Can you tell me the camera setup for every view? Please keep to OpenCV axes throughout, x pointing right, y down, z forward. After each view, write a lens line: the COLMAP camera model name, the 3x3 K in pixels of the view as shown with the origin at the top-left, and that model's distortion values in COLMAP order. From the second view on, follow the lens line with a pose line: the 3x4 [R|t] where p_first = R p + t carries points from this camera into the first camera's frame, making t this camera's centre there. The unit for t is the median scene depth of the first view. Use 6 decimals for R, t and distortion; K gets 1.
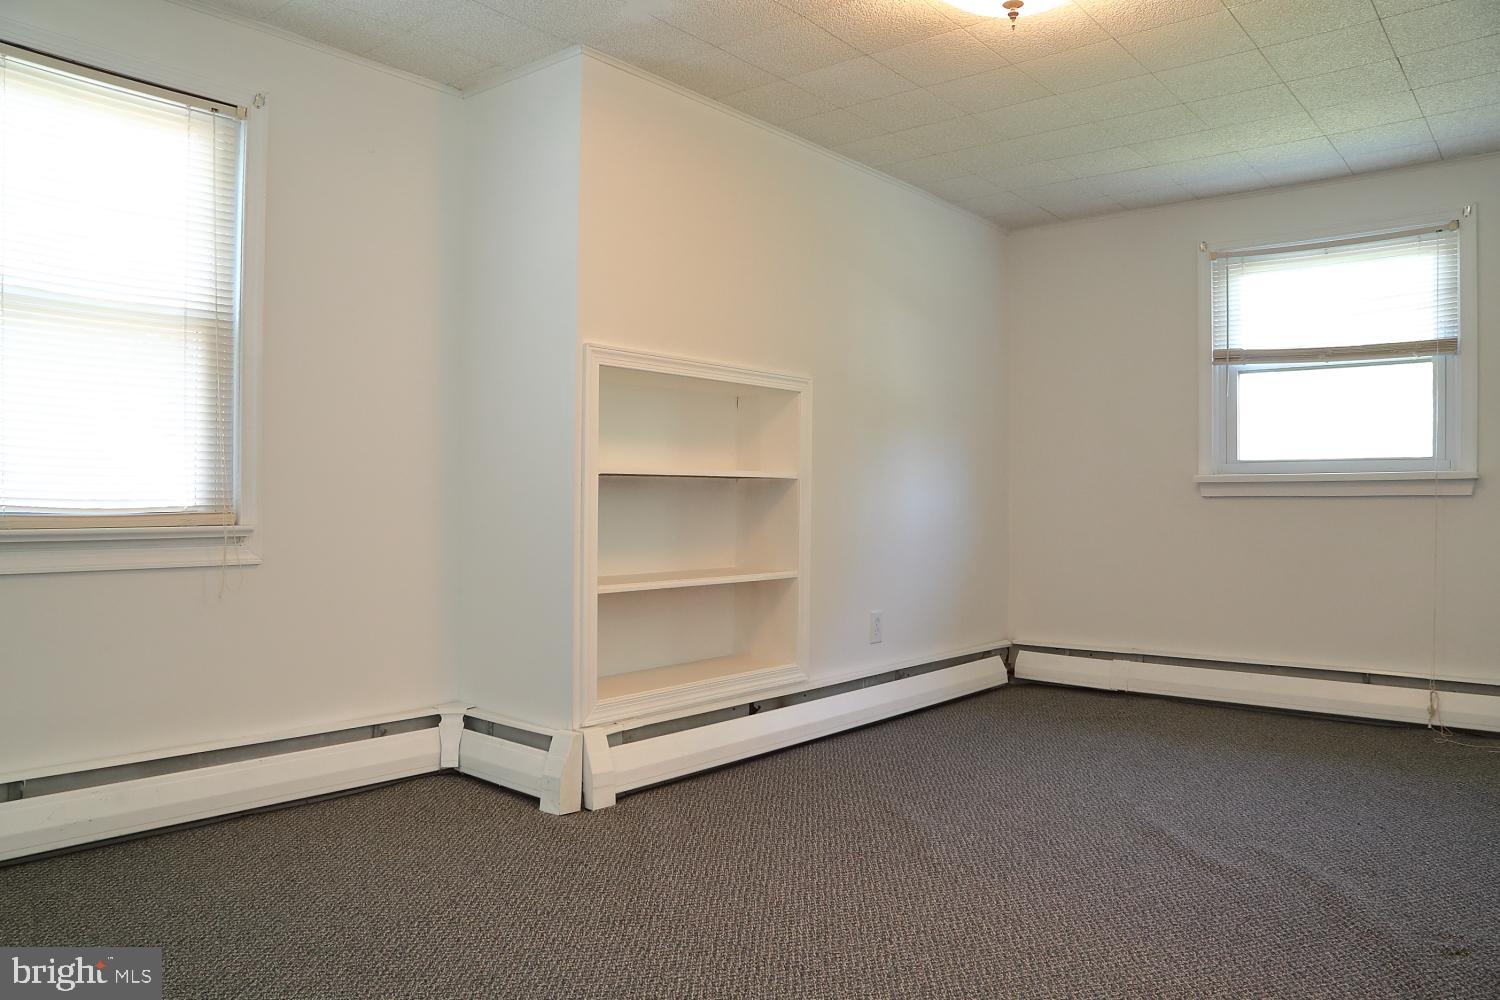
lens RADIAL K [[1049.4, 0, 752.5], [0, 1049.4, 508.0], [0, 0, 1]] dist [-0.126883, 0.070535]
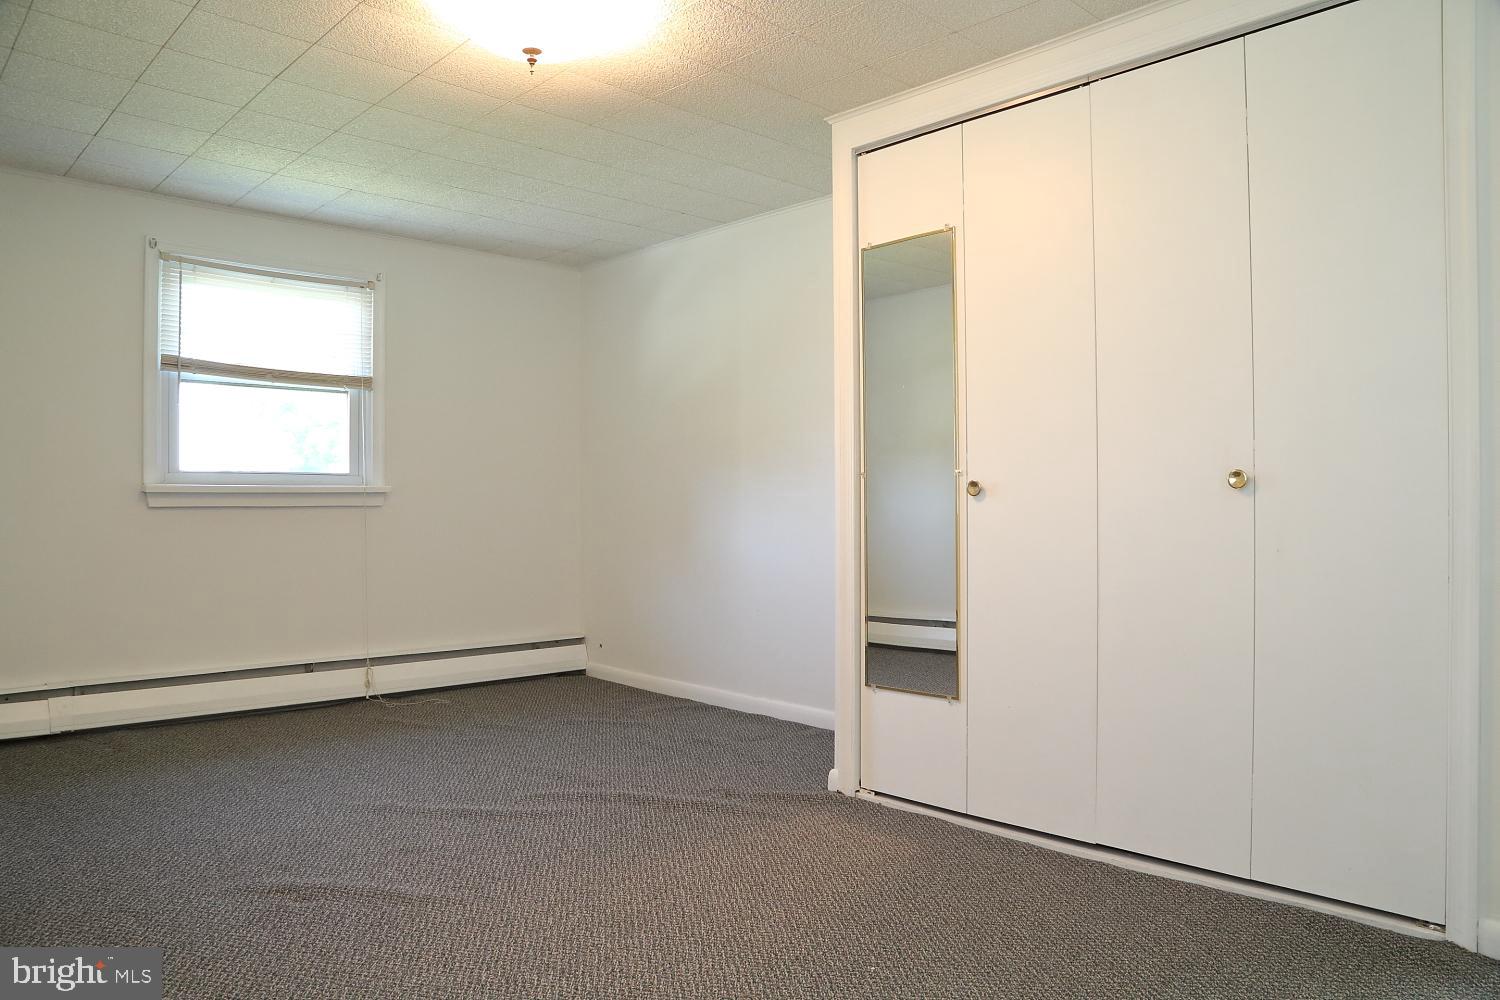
lens RADIAL K [[1020.3, 0, 748.7], [0, 1020.3, 507.8], [0, 0, 1]] dist [-0.123760, 0.064943]
pose [[0.102527, -0.005371, 0.994716, -0.455809], [0.007133, 0.999964, 0.004664, -0.011782], [-0.994705, 0.006617, 0.102562, 0.400216]]
